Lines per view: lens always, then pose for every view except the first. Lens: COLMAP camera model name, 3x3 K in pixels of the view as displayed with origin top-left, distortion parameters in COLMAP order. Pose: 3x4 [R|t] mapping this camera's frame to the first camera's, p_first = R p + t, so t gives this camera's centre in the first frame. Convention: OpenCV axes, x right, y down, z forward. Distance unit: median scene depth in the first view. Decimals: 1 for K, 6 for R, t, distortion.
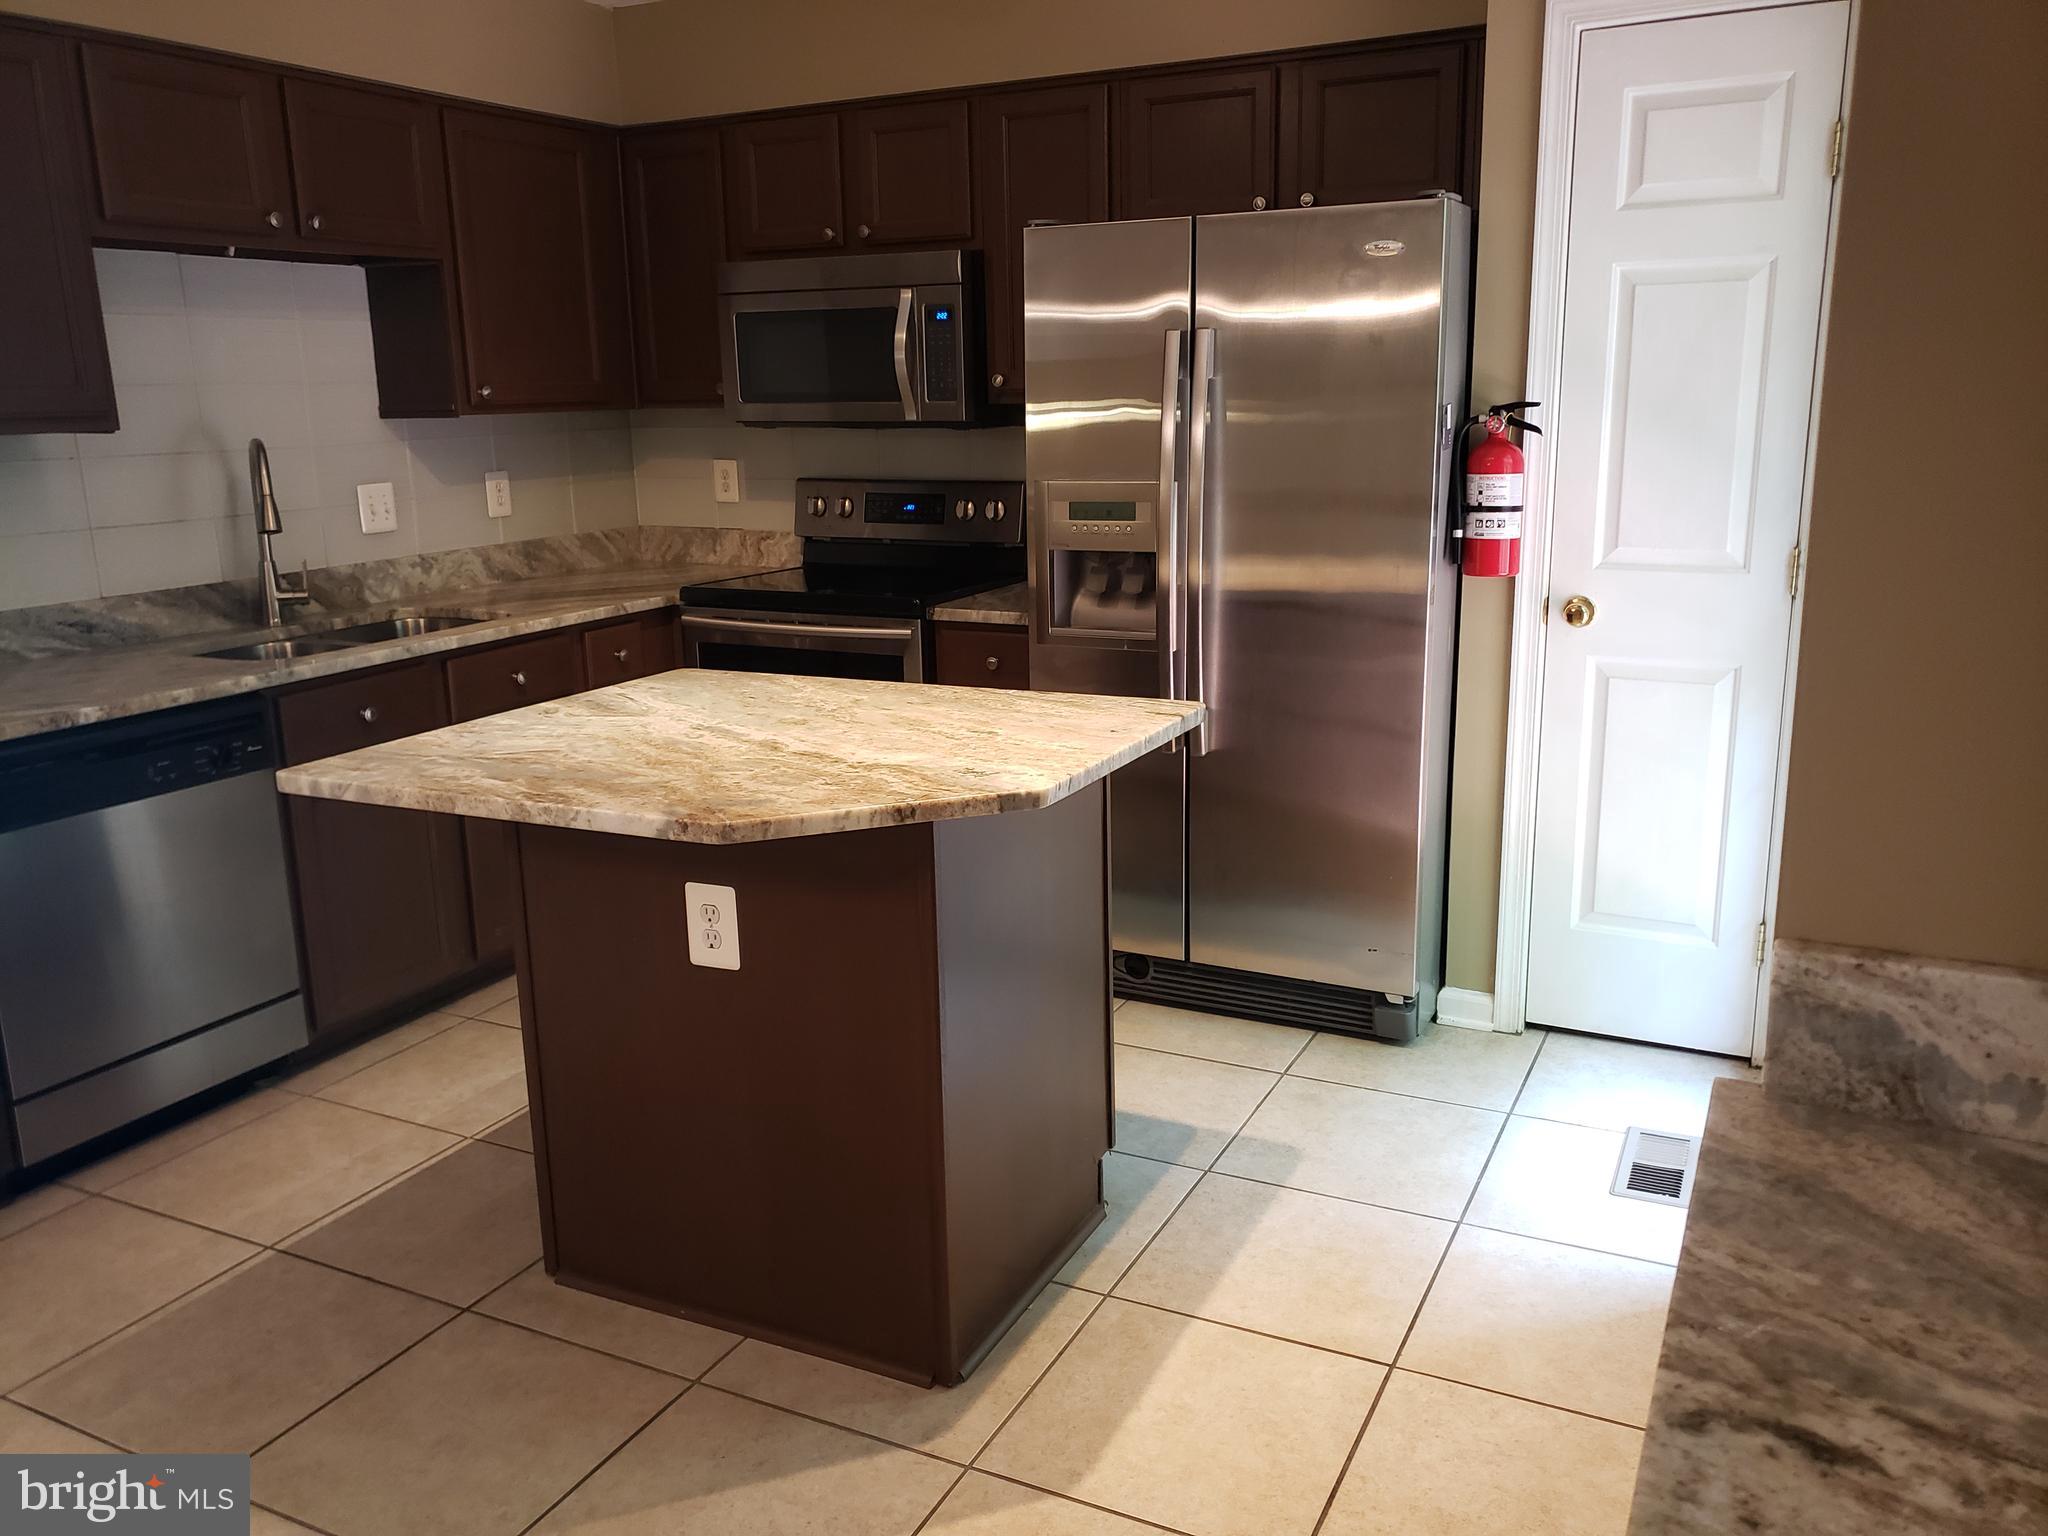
lens RADIAL K [[1599.9, 0, 1051.5], [0, 1599.9, 792.5], [0, 0, 1]] dist [0.063722, -0.183520]
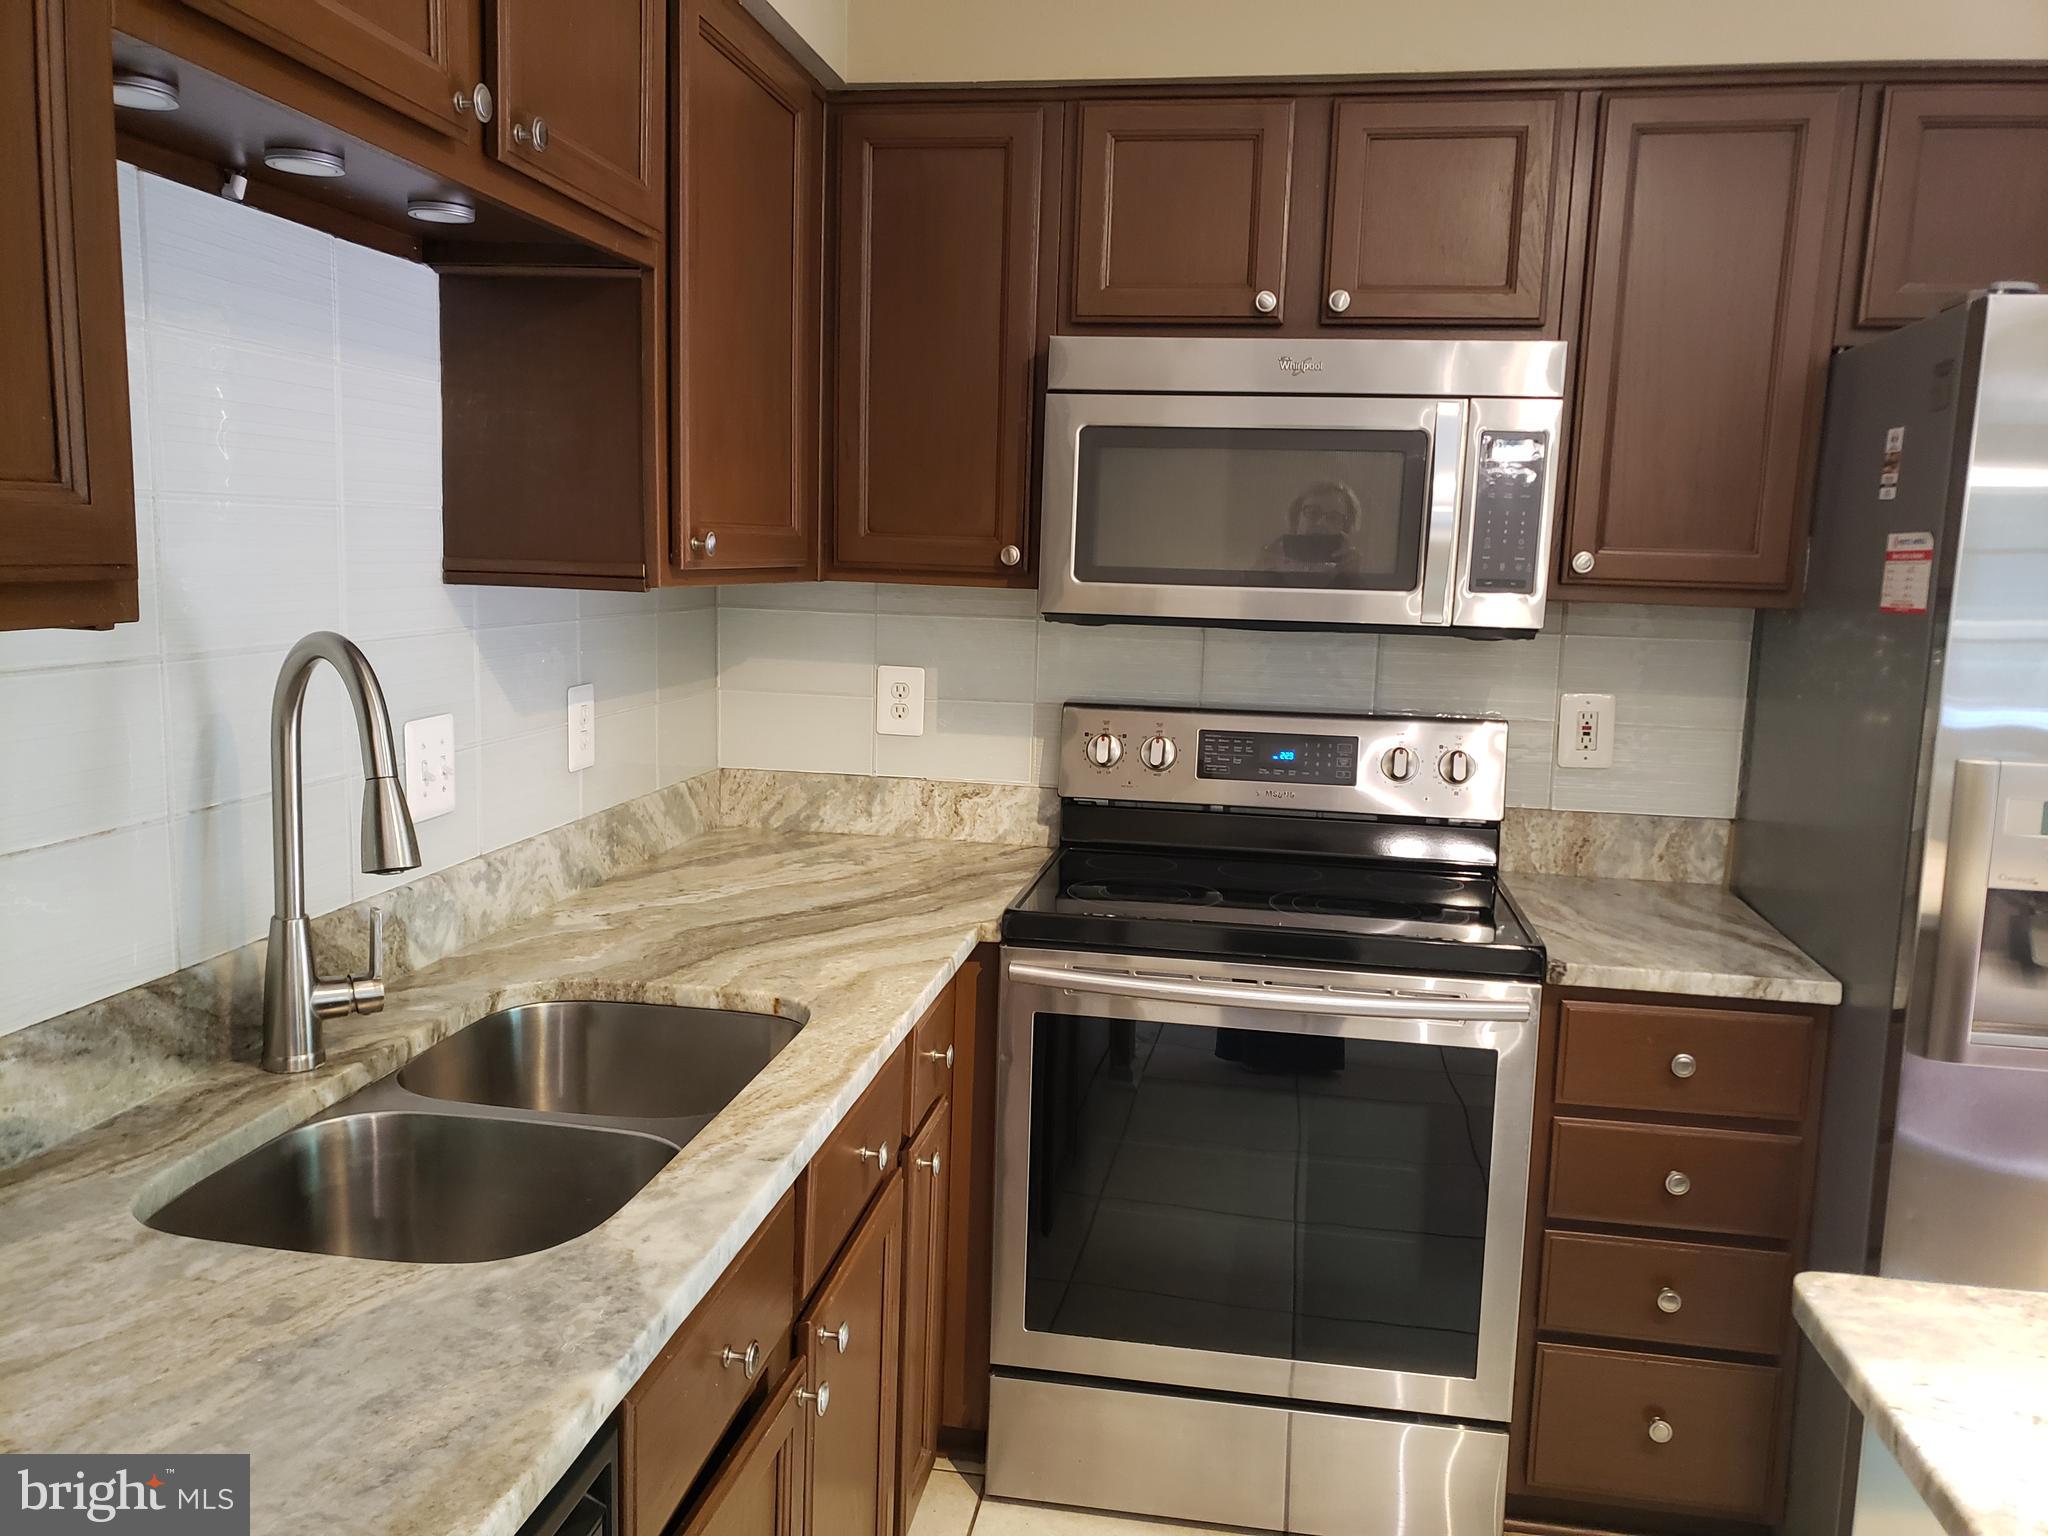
lens RADIAL K [[1607.5, 0, 1007.8], [0, 1607.5, 786.6], [0, 0, 1]] dist [0.010727, 0.002569]
pose [[0.955271, 0.001256, 0.295730, -0.418909], [0.027569, 0.995258, -0.093279, -0.128851], [-0.294445, 0.097259, 0.950707, 0.521971]]
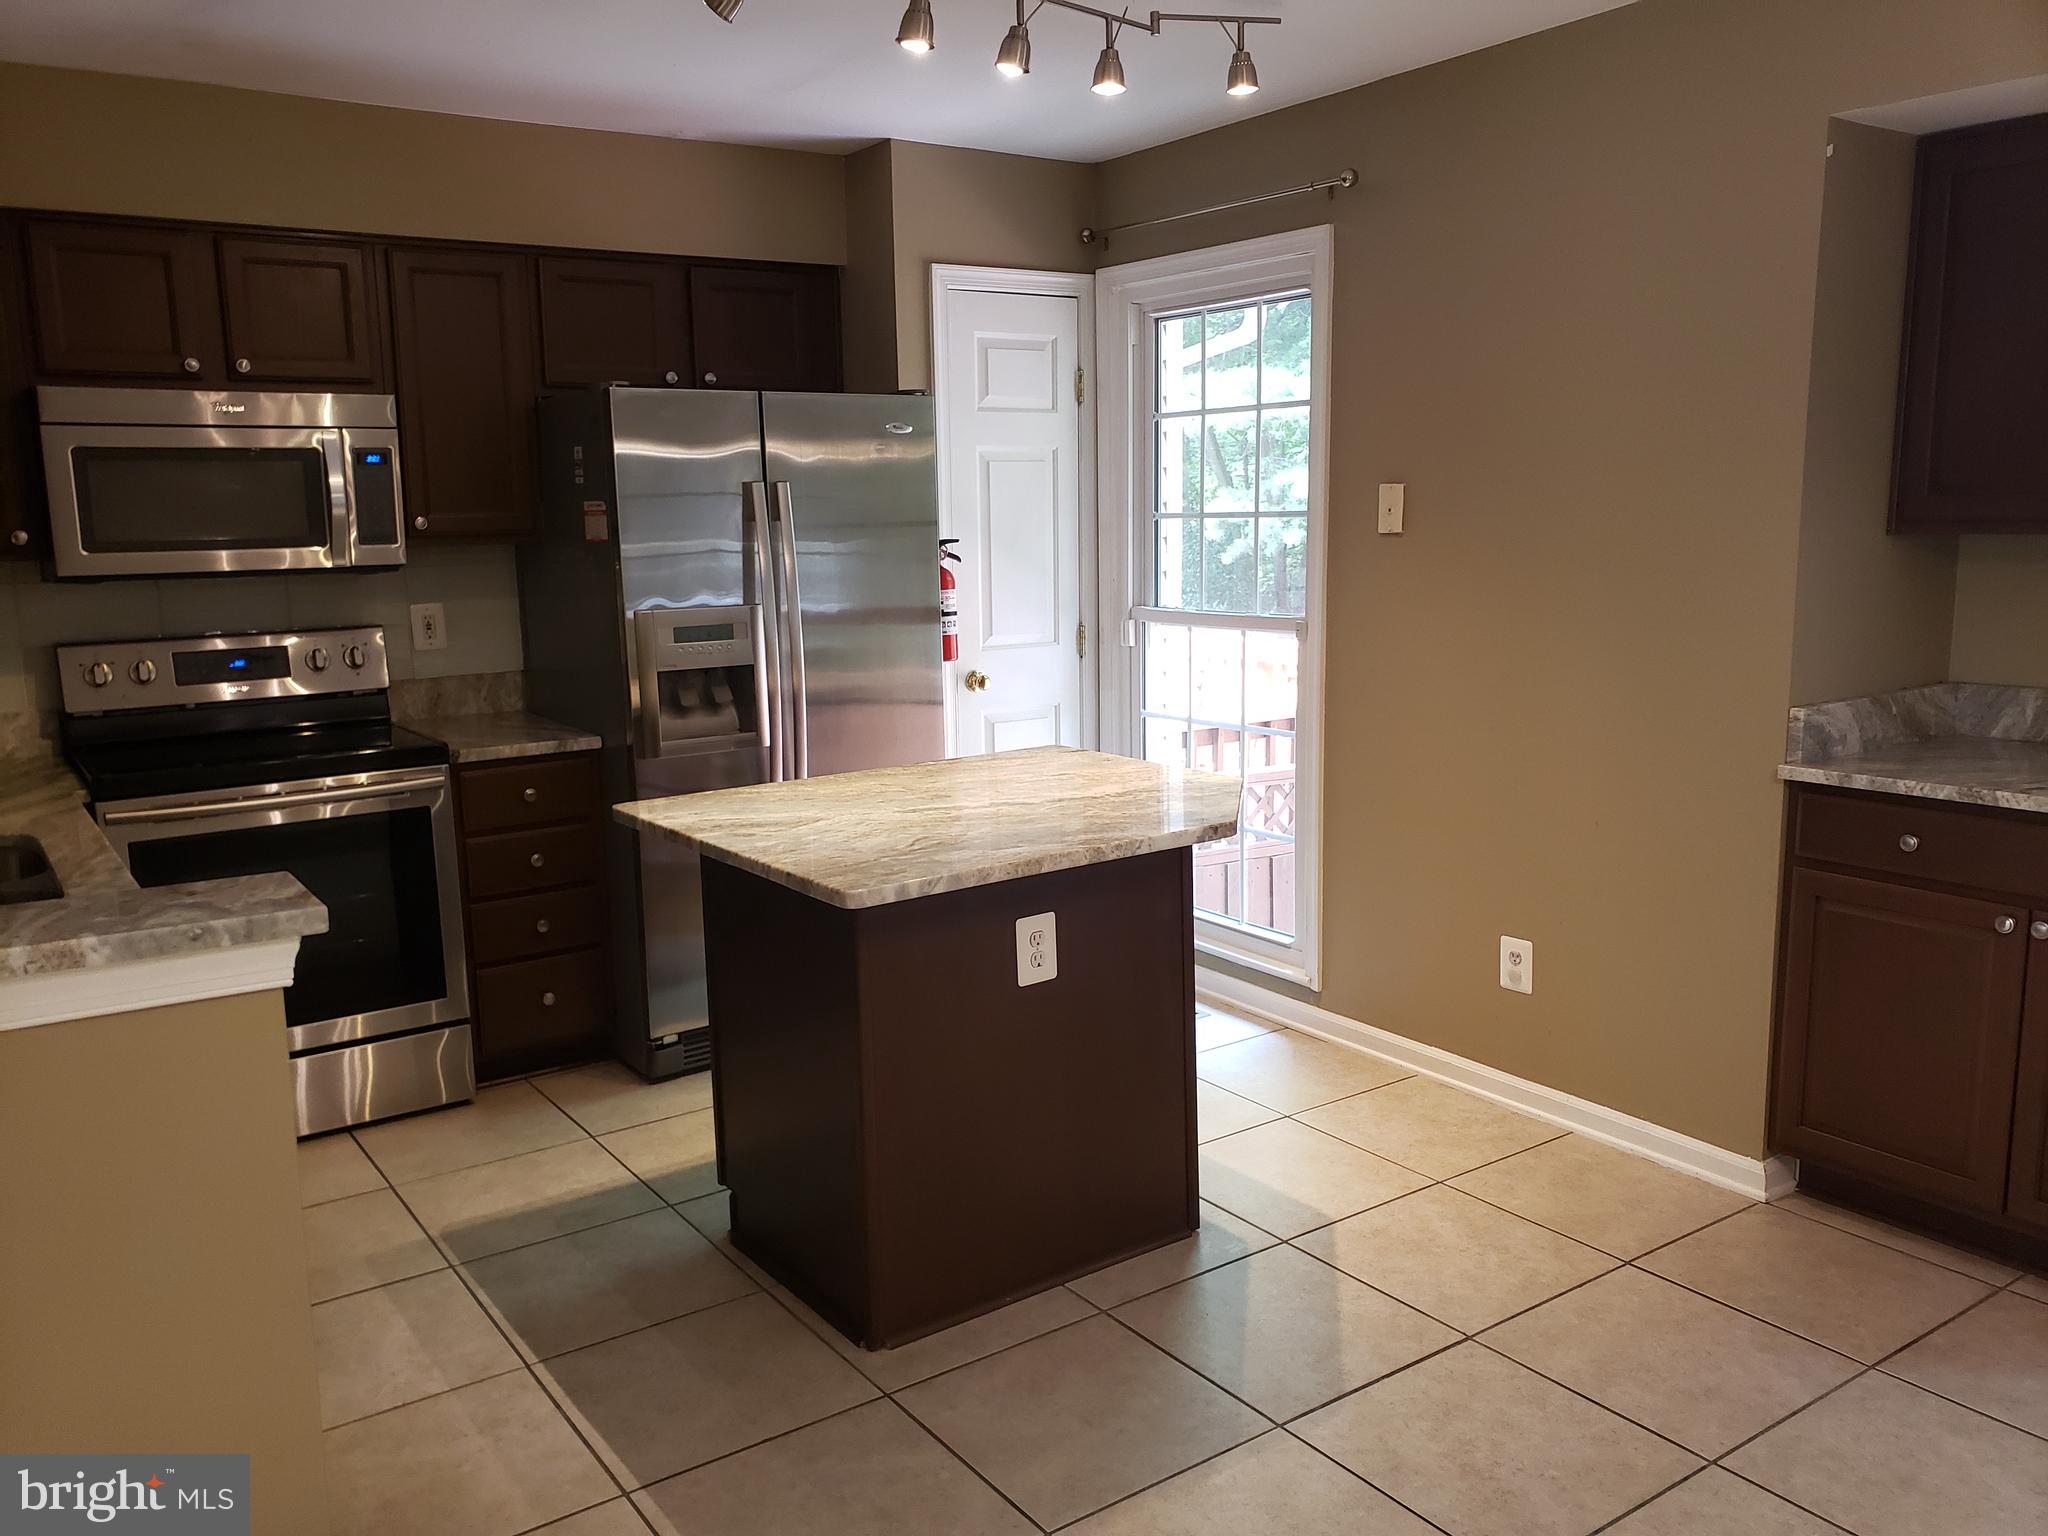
lens RADIAL K [[1599.9, 0, 1051.5], [0, 1599.9, 792.5], [0, 0, 1]] dist [0.063722, -0.183520]
pose [[0.456078, -0.144255, 0.878171, -0.769992], [0.223025, 0.973813, 0.044138, -0.052730], [-0.861541, 0.175724, 0.476307, 0.225784]]
